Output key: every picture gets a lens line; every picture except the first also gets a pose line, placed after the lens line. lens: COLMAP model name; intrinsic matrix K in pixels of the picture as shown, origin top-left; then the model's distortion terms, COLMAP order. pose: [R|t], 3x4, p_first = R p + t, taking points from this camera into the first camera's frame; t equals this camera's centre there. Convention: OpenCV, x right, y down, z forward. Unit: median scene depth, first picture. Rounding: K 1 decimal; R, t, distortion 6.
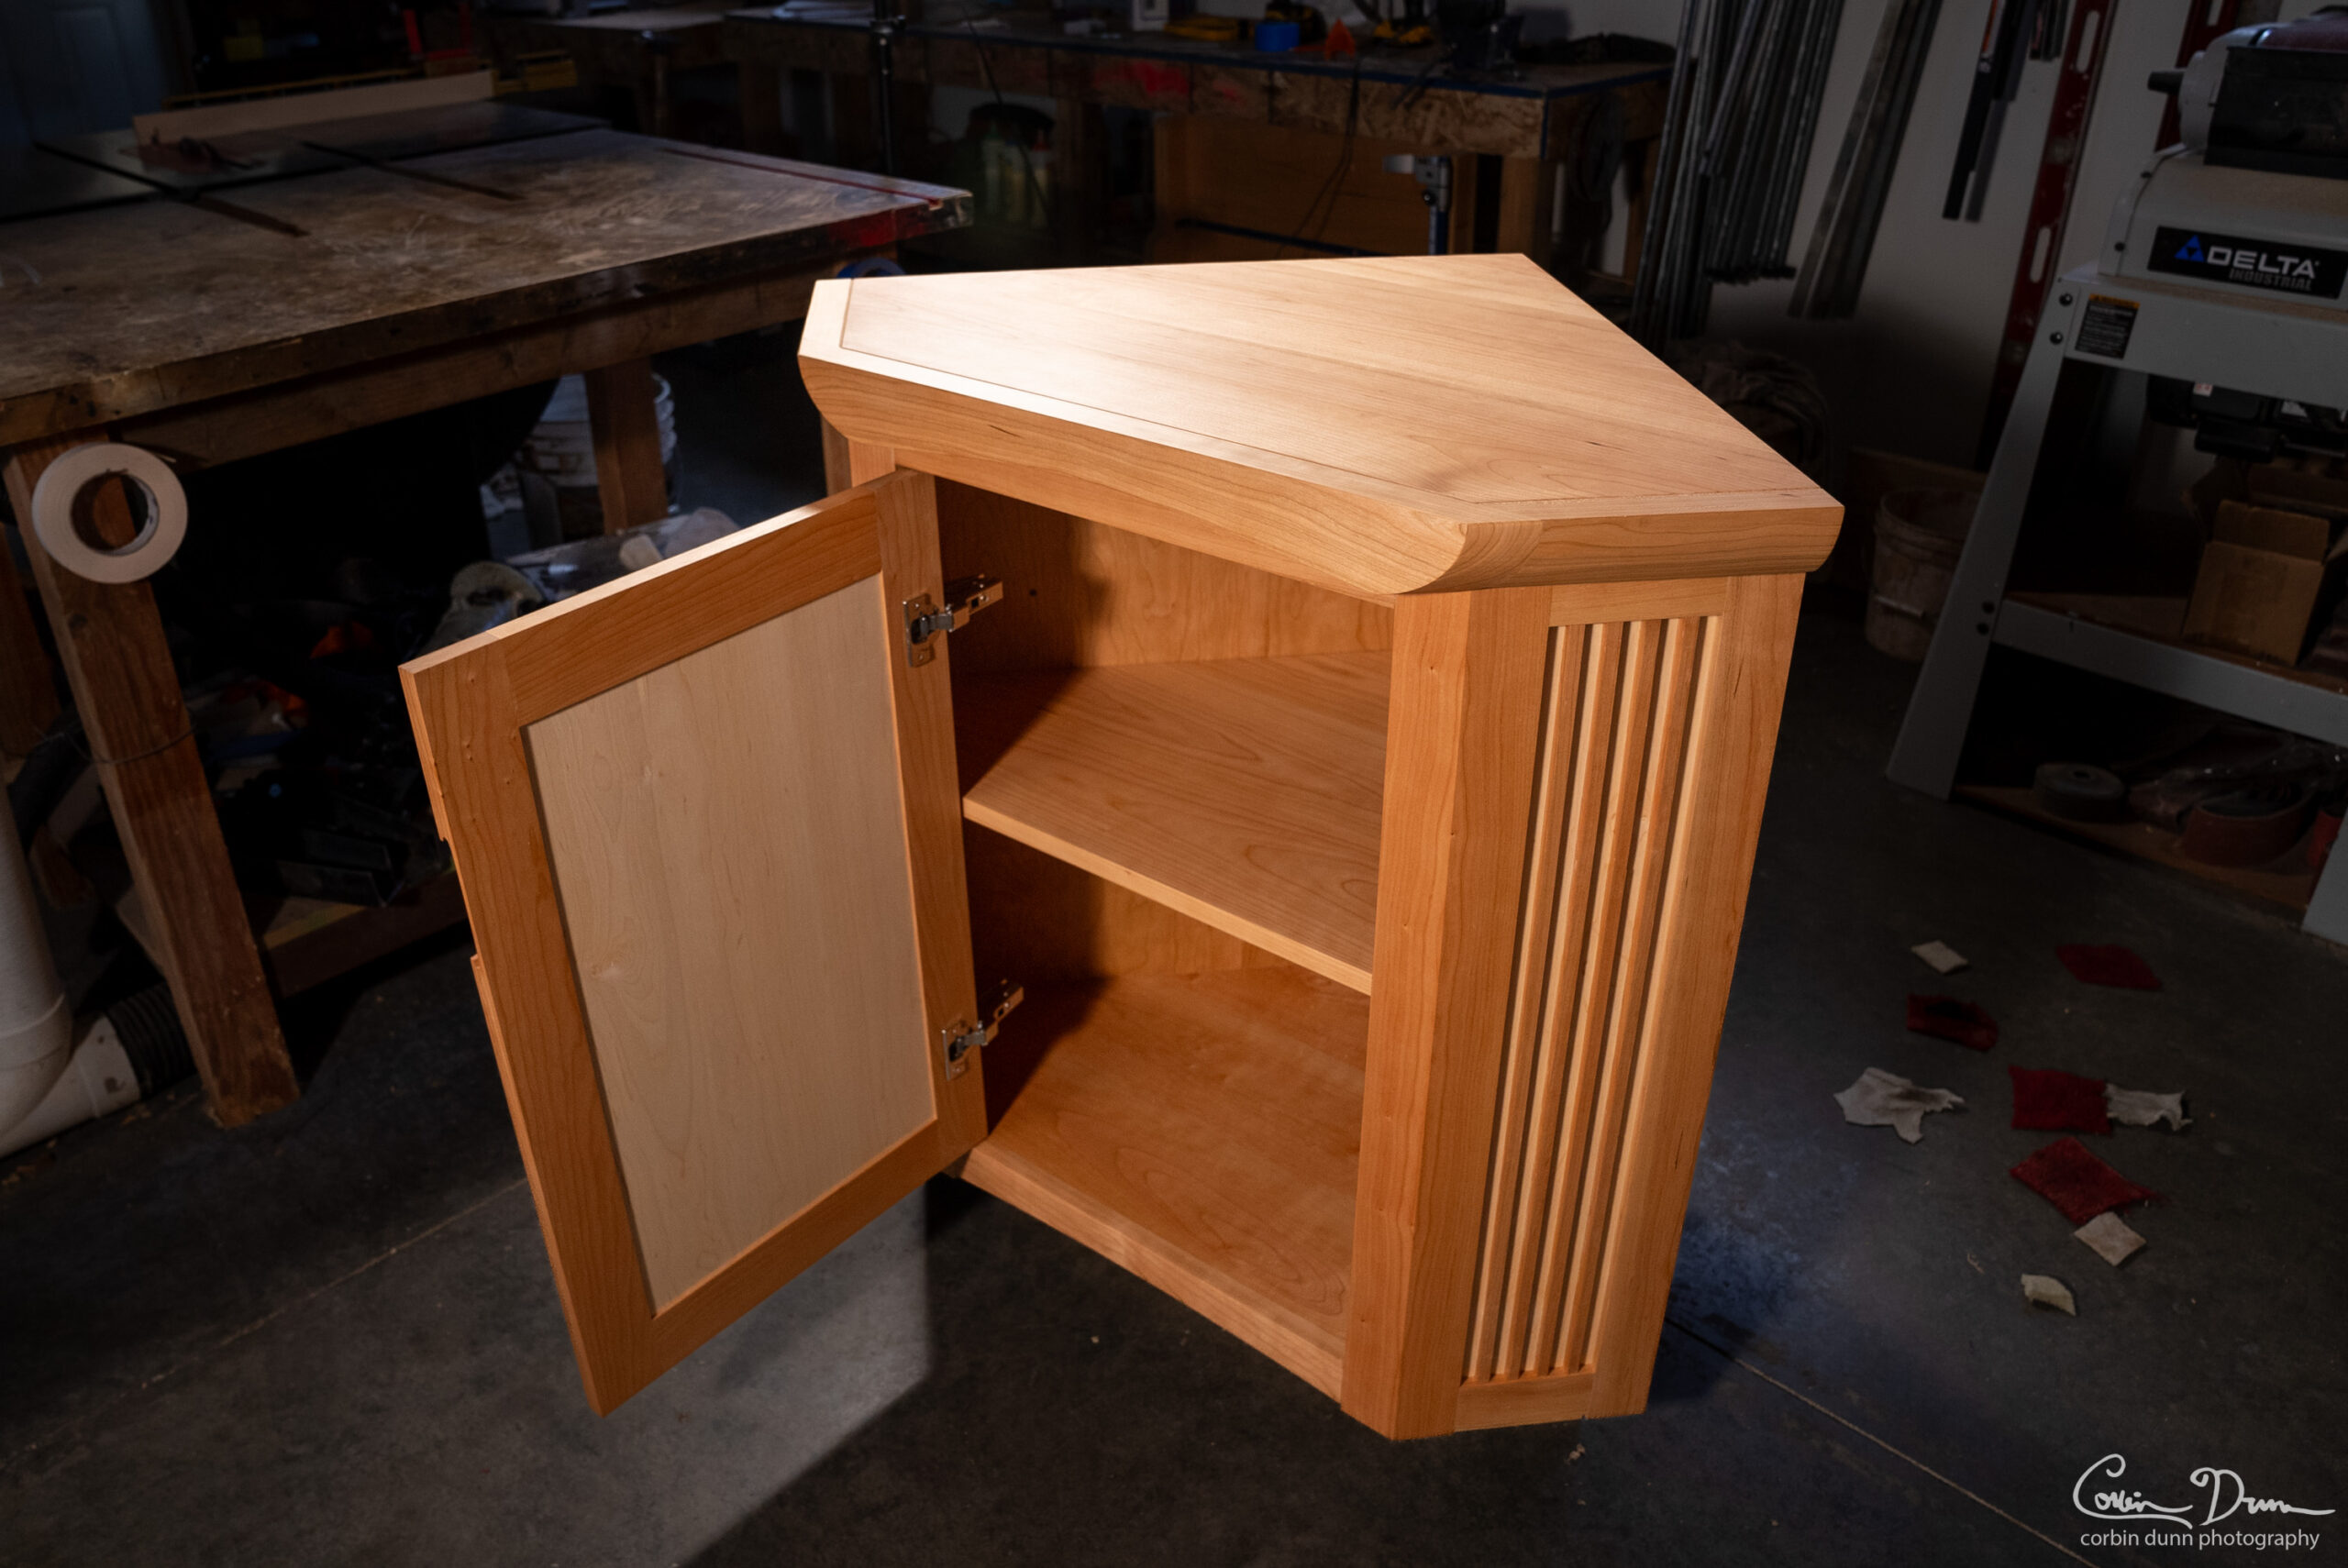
lens RADIAL K [[1734.3, 0, 1174.0], [0, 1734.3, 784.0], [0, 0, 1]] dist [-0.003508, 0.004789]
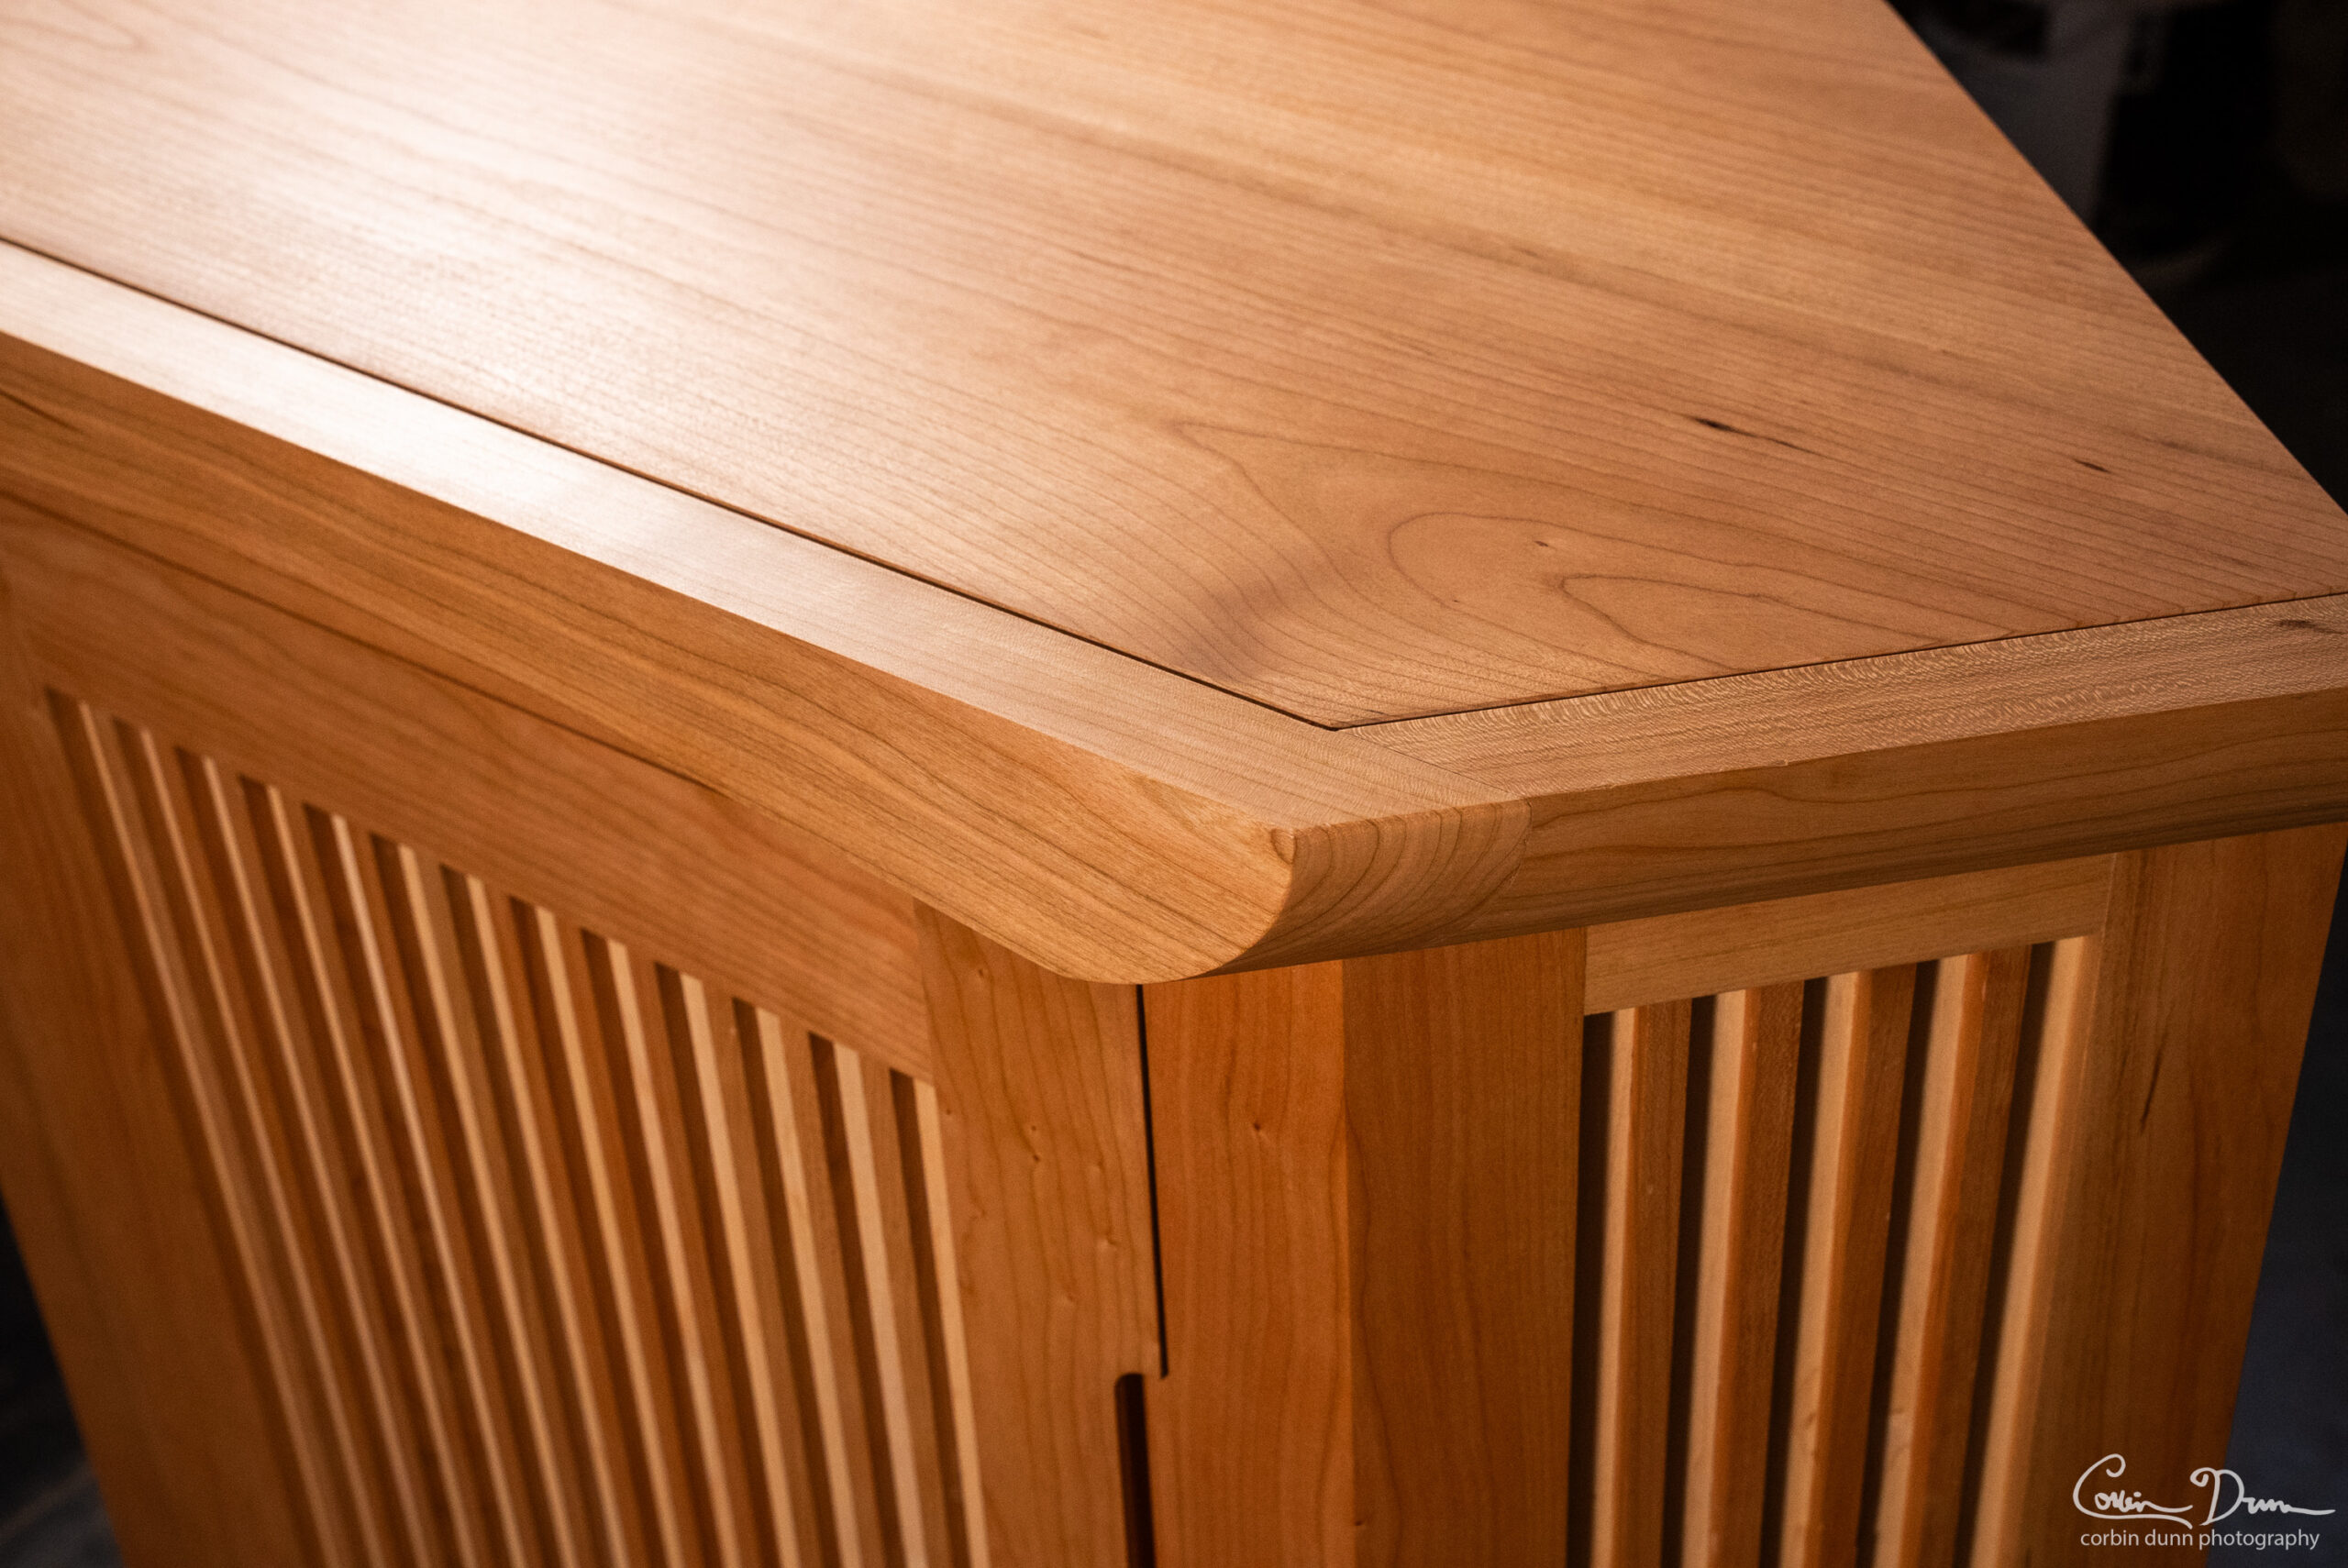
lens RADIAL K [[3087.8, 0, 1174.0], [0, 3087.8, 784.0], [0, 0, 1]] dist [0.097331, 0.486783]
pose [[0.998509, -0.054515, 0.002697, 0.134083], [0.053737, 0.990512, 0.126486, -0.214439], [-0.009567, -0.126153, 0.991965, 0.394275]]
